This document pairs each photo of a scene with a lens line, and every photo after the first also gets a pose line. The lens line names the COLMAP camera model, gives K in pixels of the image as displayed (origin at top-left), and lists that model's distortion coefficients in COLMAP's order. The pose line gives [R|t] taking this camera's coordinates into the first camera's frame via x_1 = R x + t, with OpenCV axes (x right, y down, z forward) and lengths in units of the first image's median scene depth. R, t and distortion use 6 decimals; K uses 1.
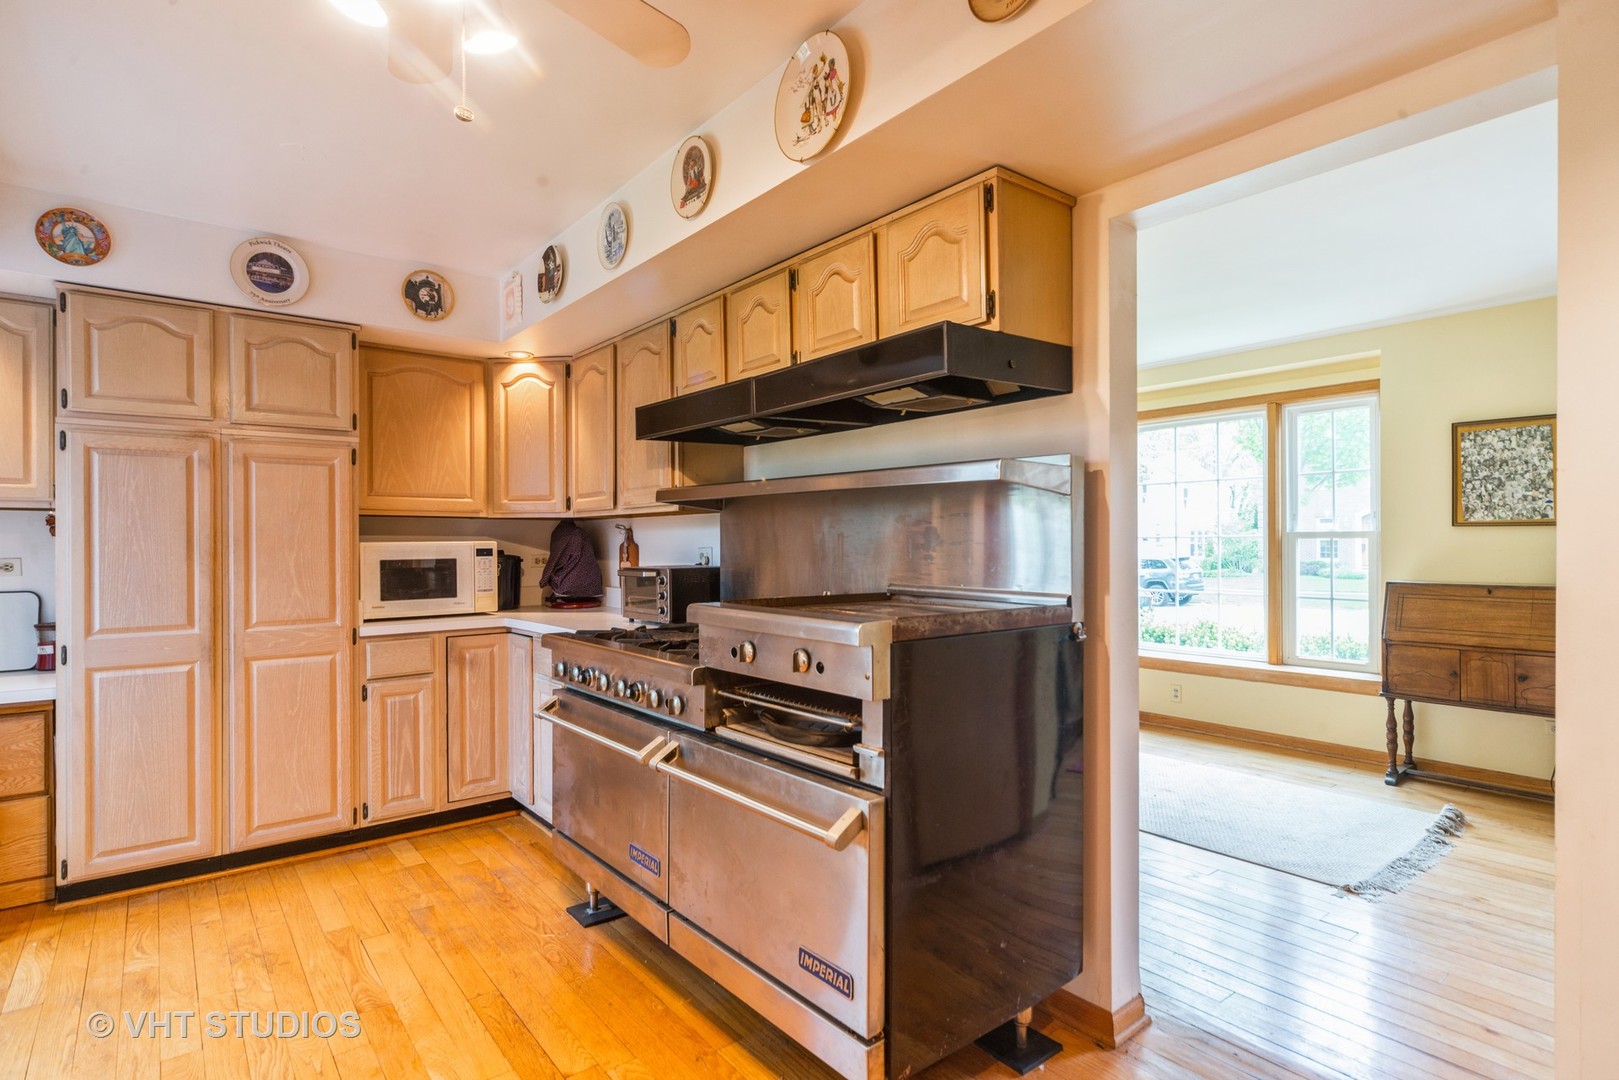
lens RADIAL K [[828.9, 0, 811.4], [0, 828.9, 543.4], [0, 0, 1]] dist [0.003051, 0.000481]
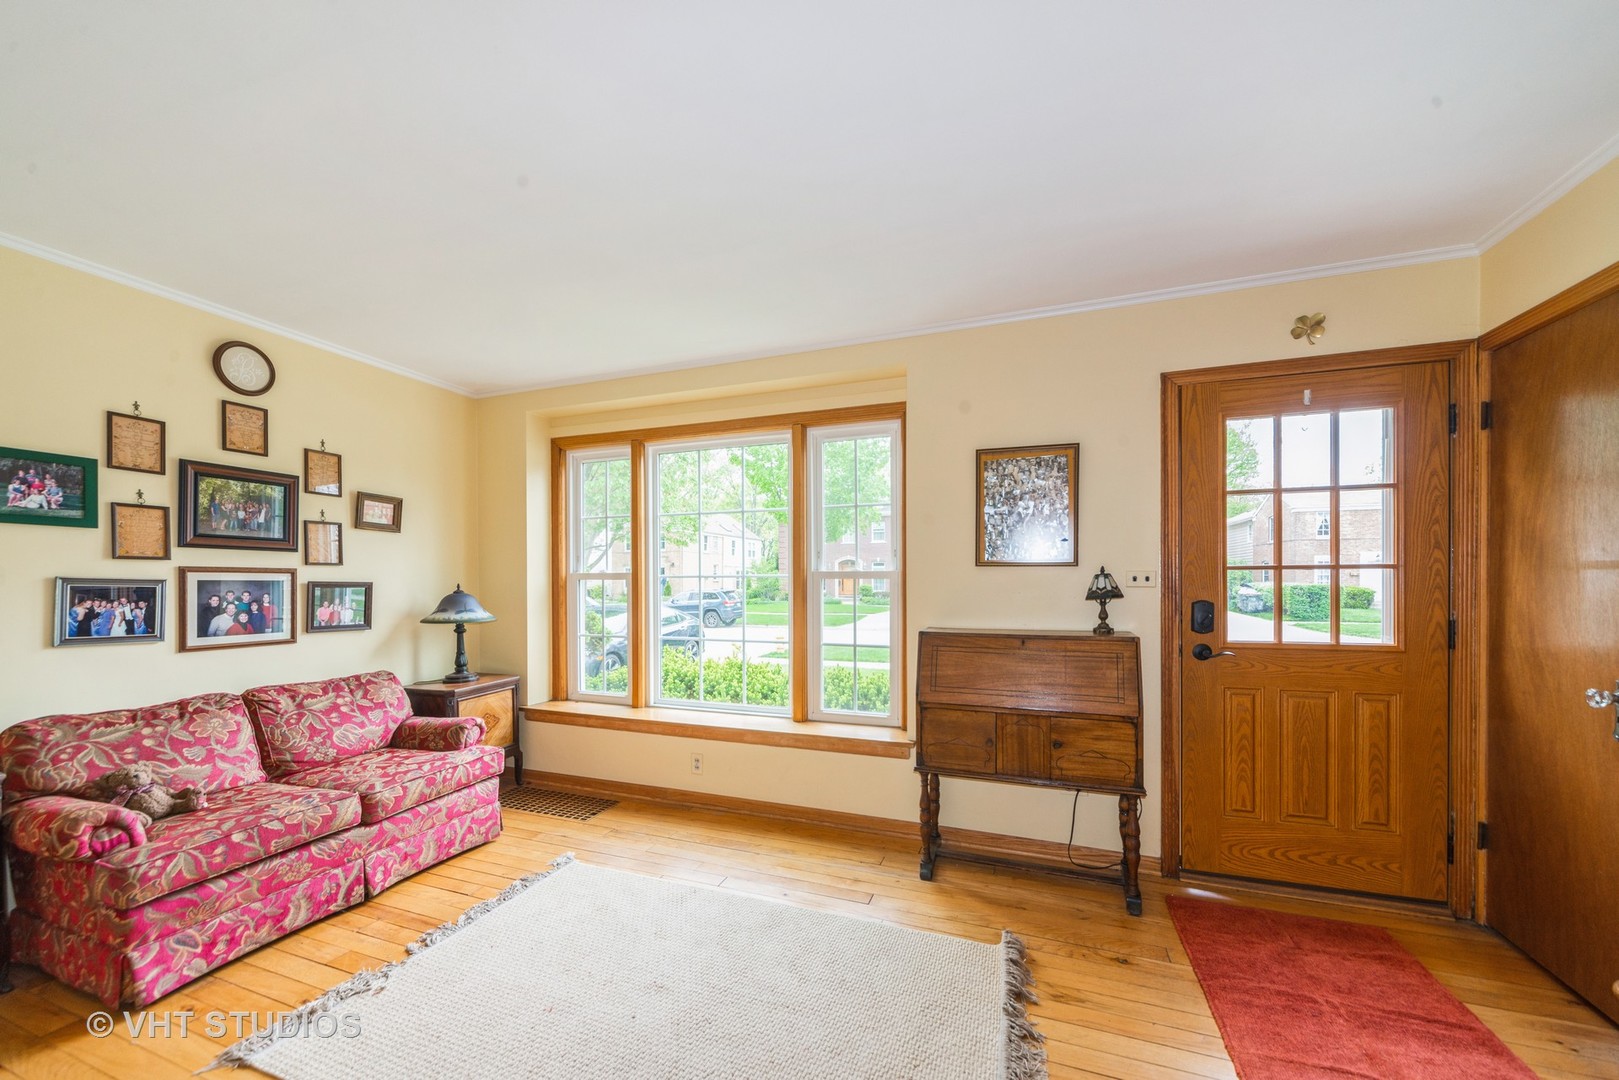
lens RADIAL K [[623.0, 0, 802.9], [0, 623.0, 576.7], [0, 0, 1]] dist [-0.001808, -0.000201]
pose [[0.861223, 0.003071, 0.508218, 0.274869], [-0.000500, 0.999986, -0.005196, -0.005635], [-0.508227, 0.004220, 0.861213, 0.522844]]
